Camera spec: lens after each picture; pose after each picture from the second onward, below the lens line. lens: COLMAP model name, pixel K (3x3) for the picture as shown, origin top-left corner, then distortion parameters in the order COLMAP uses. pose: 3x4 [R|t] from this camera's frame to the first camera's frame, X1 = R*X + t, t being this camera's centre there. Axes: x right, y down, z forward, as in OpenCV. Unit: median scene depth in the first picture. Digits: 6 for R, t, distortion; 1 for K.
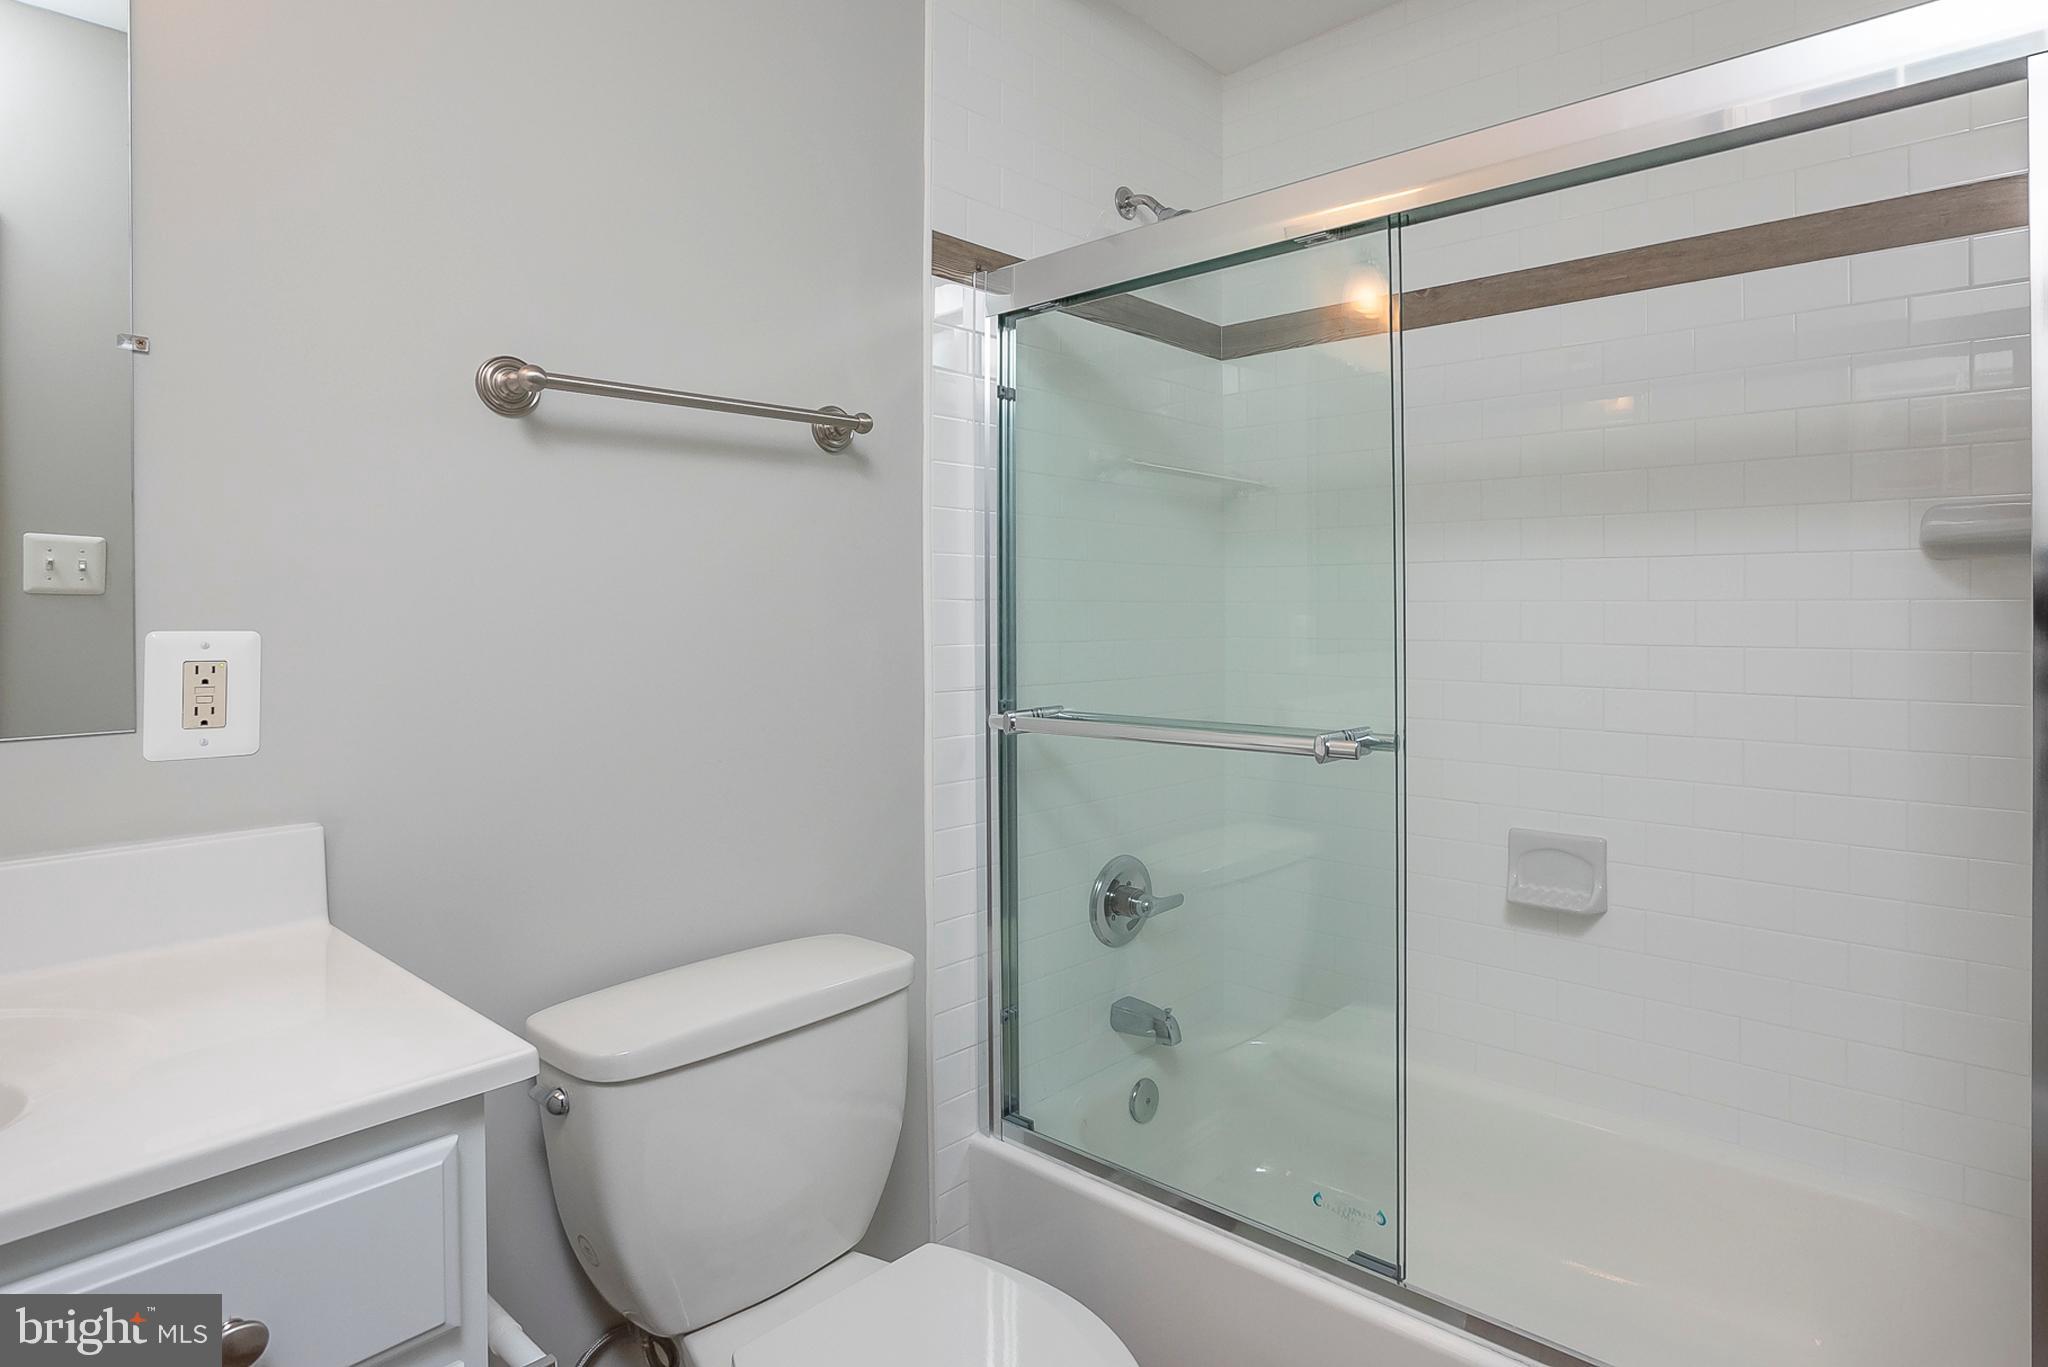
lens RADIAL K [[1050.6, 0, 1150.8], [0, 1050.6, 602.0], [0, 0, 1]] dist [-0.065285, 0.036390]
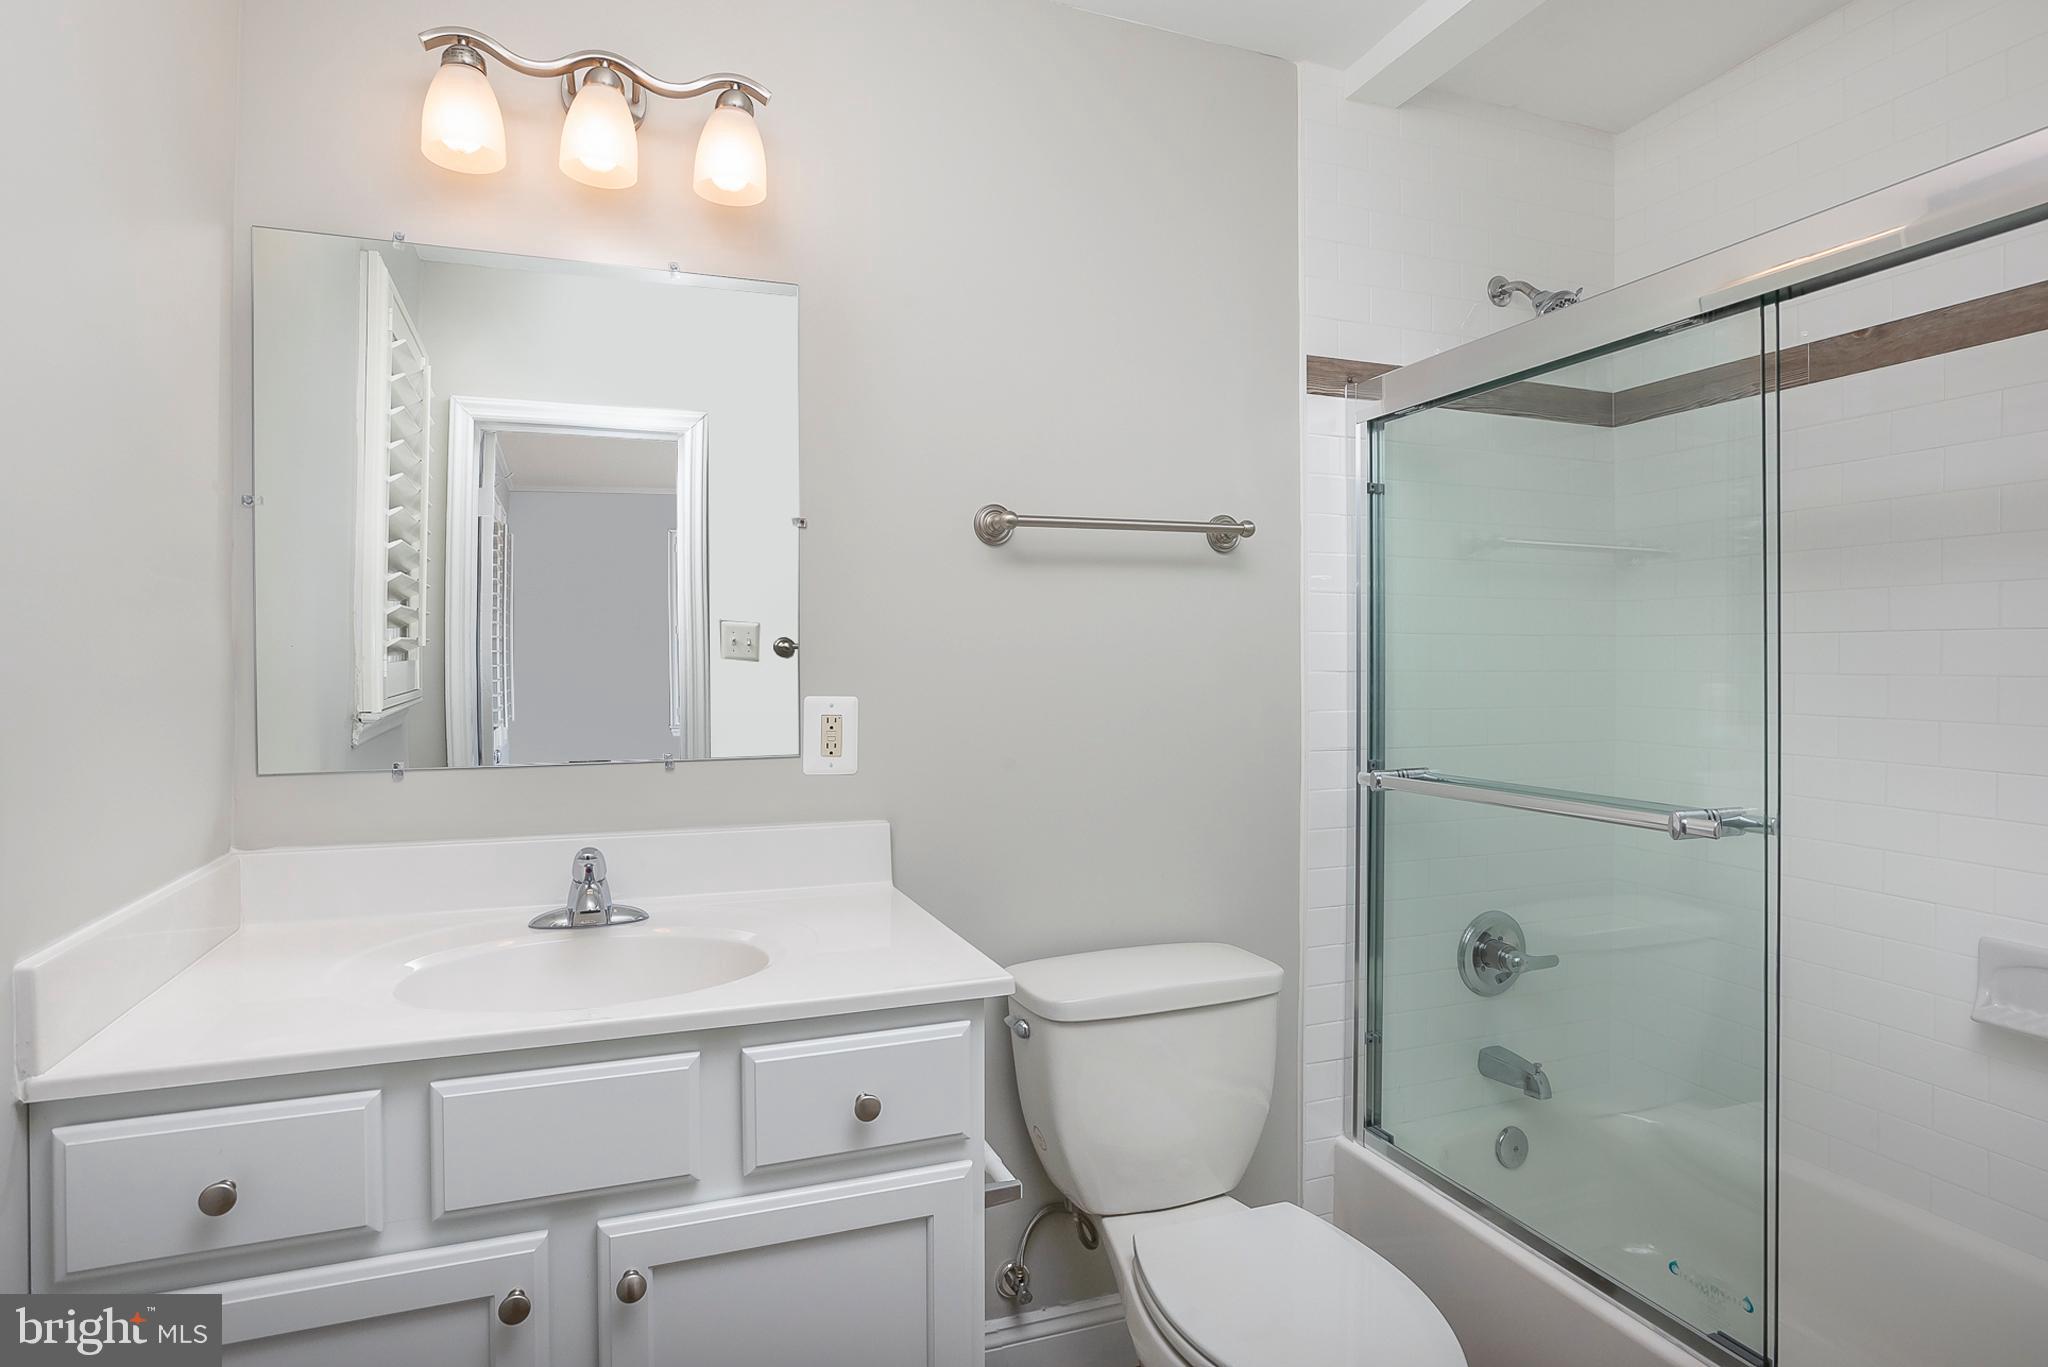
lens RADIAL K [[1016.7, 0, 1024.0], [0, 1016.7, 683.5], [0, 0, 1]] dist [-0.001269, 0.000209]
pose [[0.870479, 0.014599, -0.491990, 0.072732], [0.001010, 0.999505, 0.031446, -0.024518], [0.492205, -0.027870, 0.870033, -0.142975]]
